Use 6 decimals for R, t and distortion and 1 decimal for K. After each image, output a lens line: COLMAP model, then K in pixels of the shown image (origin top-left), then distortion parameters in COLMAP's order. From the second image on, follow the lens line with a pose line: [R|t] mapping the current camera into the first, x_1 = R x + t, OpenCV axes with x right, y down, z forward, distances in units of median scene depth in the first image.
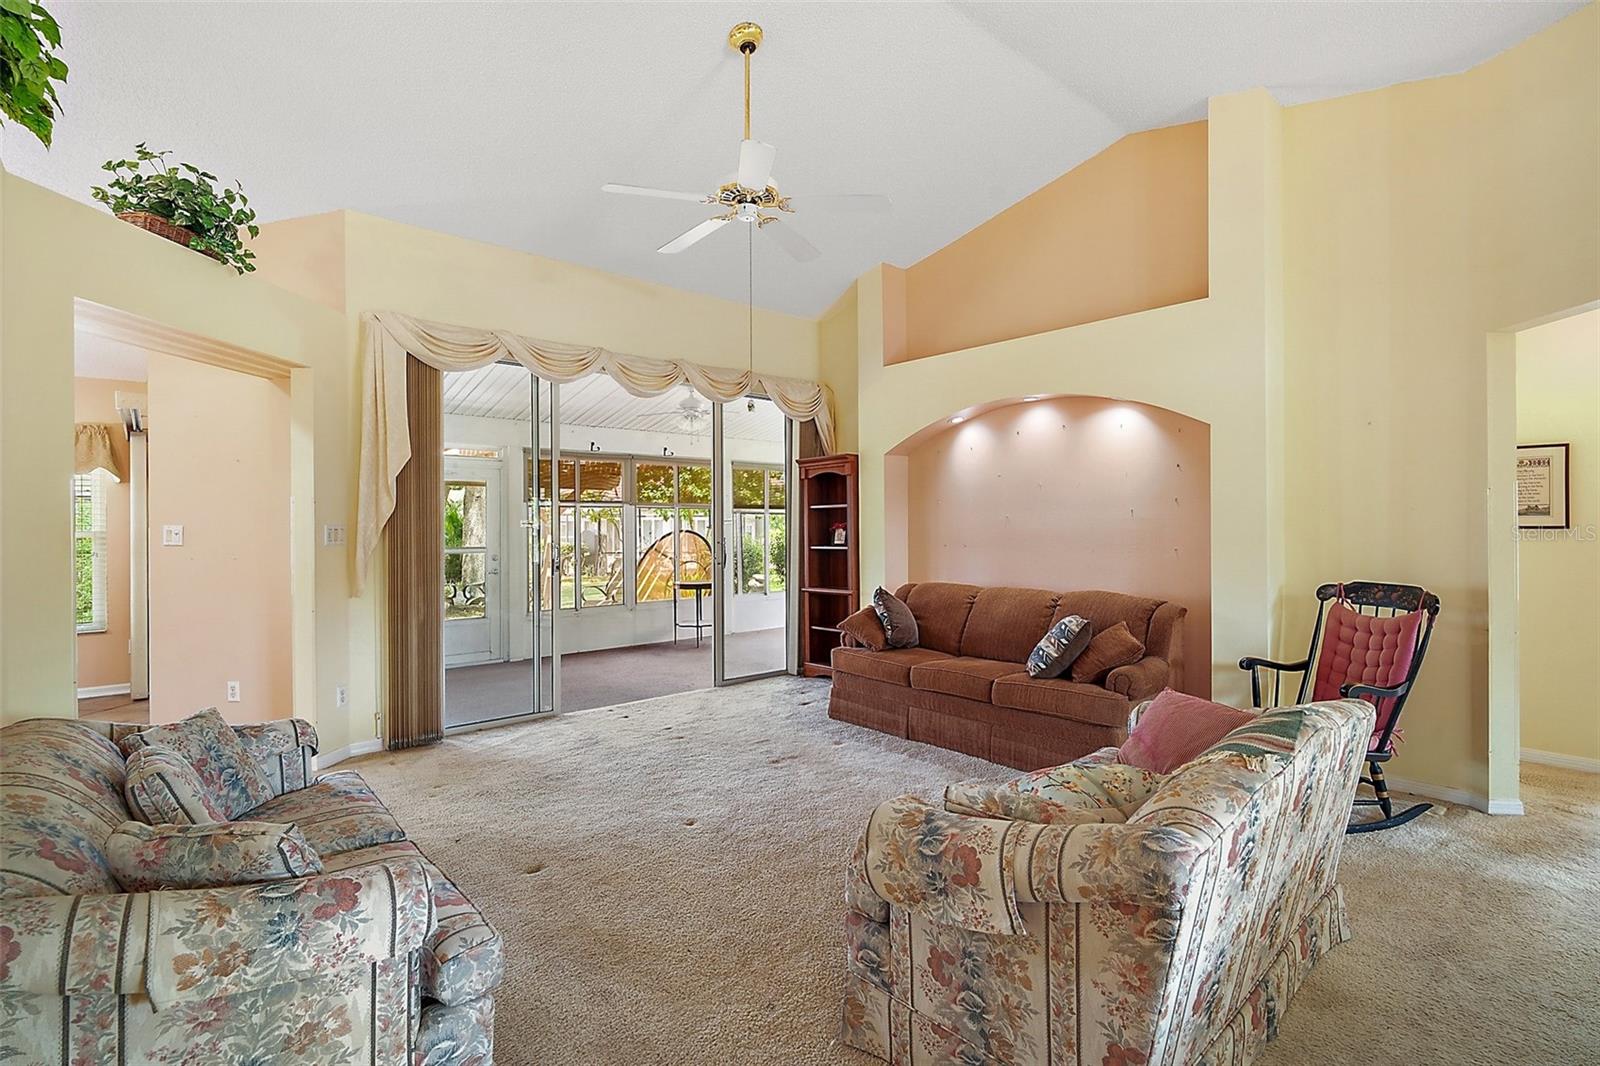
lens RADIAL K [[739.7, 0, 794.4], [0, 739.7, 529.8], [0, 0, 1]] dist [-0.008867, 0.000393]
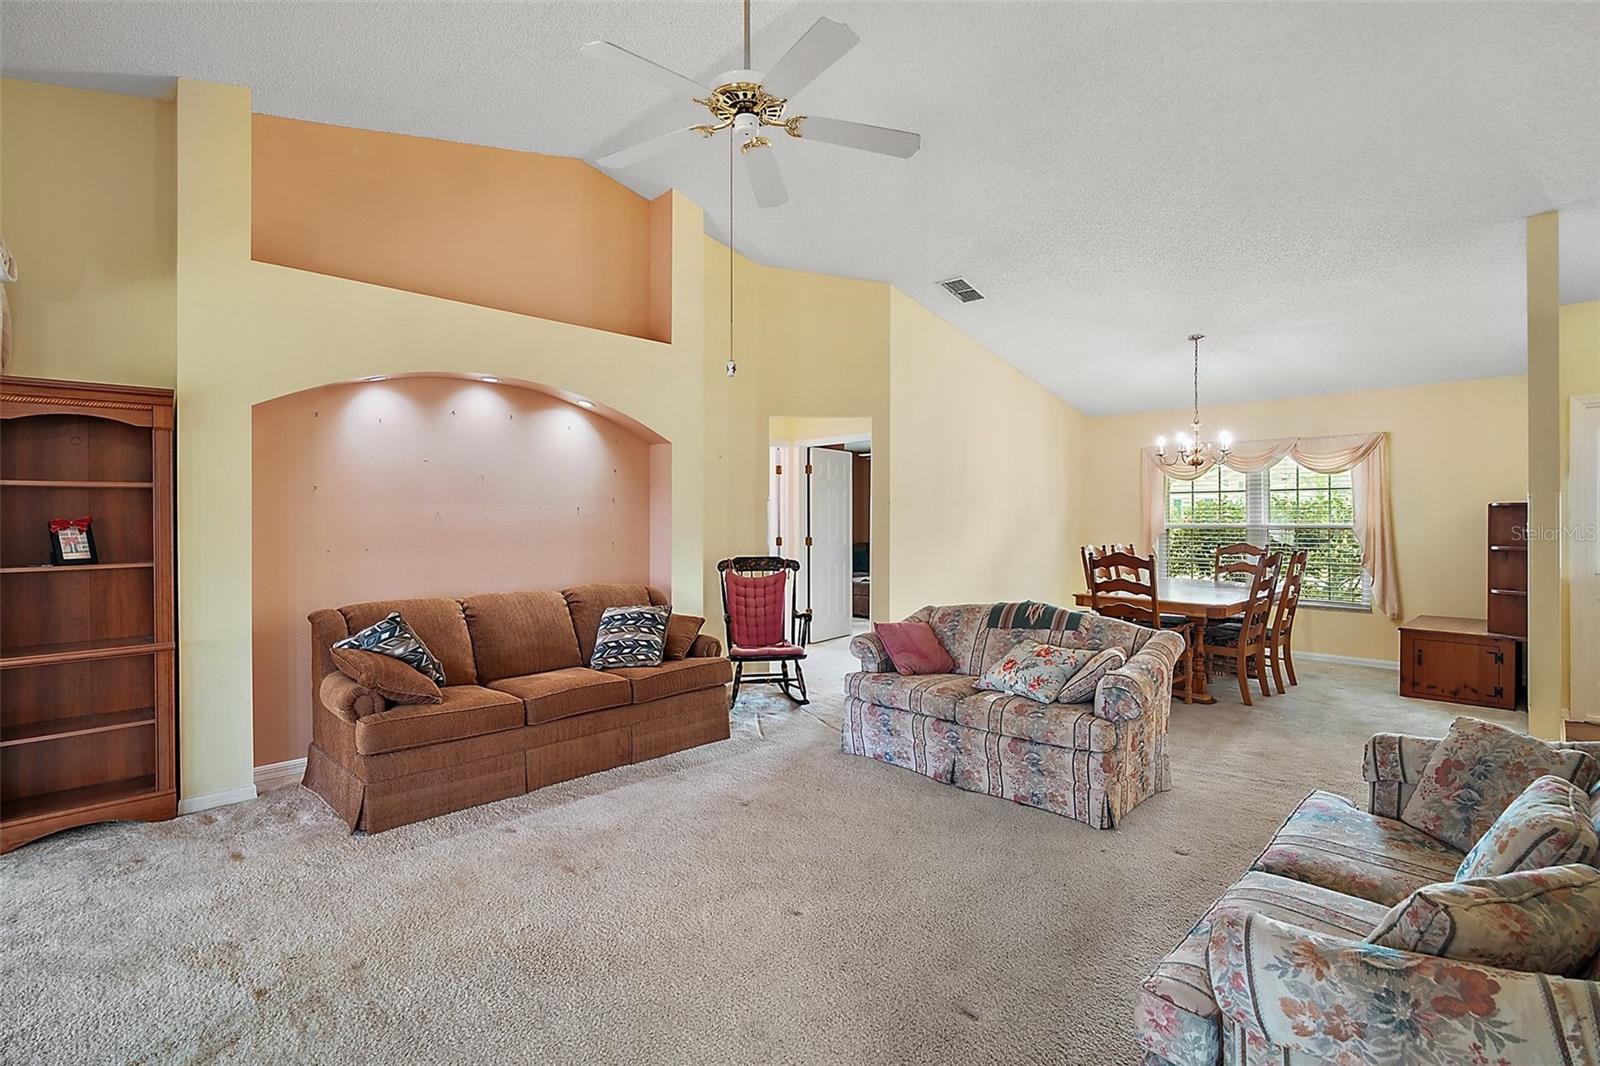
lens RADIAL K [[739.7, 0, 797.3], [0, 739.7, 523.9], [0, 0, 1]] dist [-0.008867, 0.000393]
pose [[-0.050484, -0.000639, 0.998725, -0.814694], [0.008796, 0.999961, 0.001085, -0.001412], [-0.998686, 0.008839, -0.050476, 0.943888]]
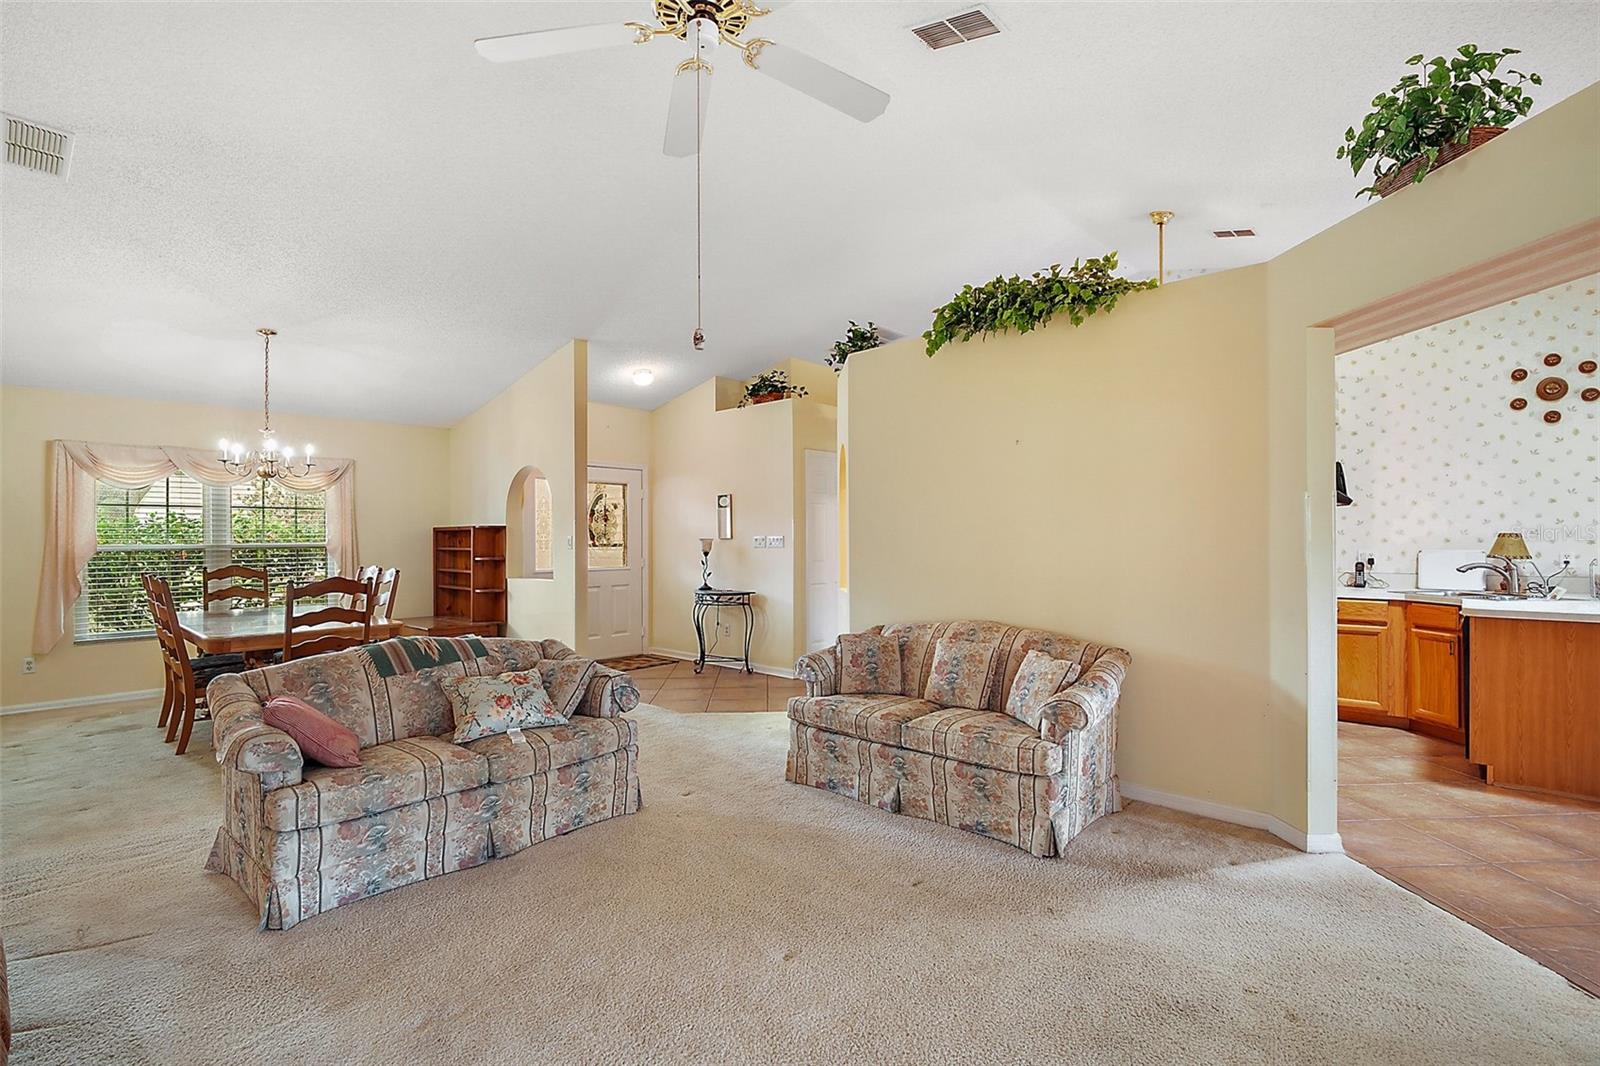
lens RADIAL K [[739.7, 0, 806.1], [0, 739.7, 533.7], [0, 0, 1]] dist [-0.008867, 0.000393]
pose [[-0.992821, 0.007556, -0.119367, -0.074471], [0.006995, 0.999962, 0.005112, -0.011918], [0.119401, 0.004240, -0.992837, 1.550195]]
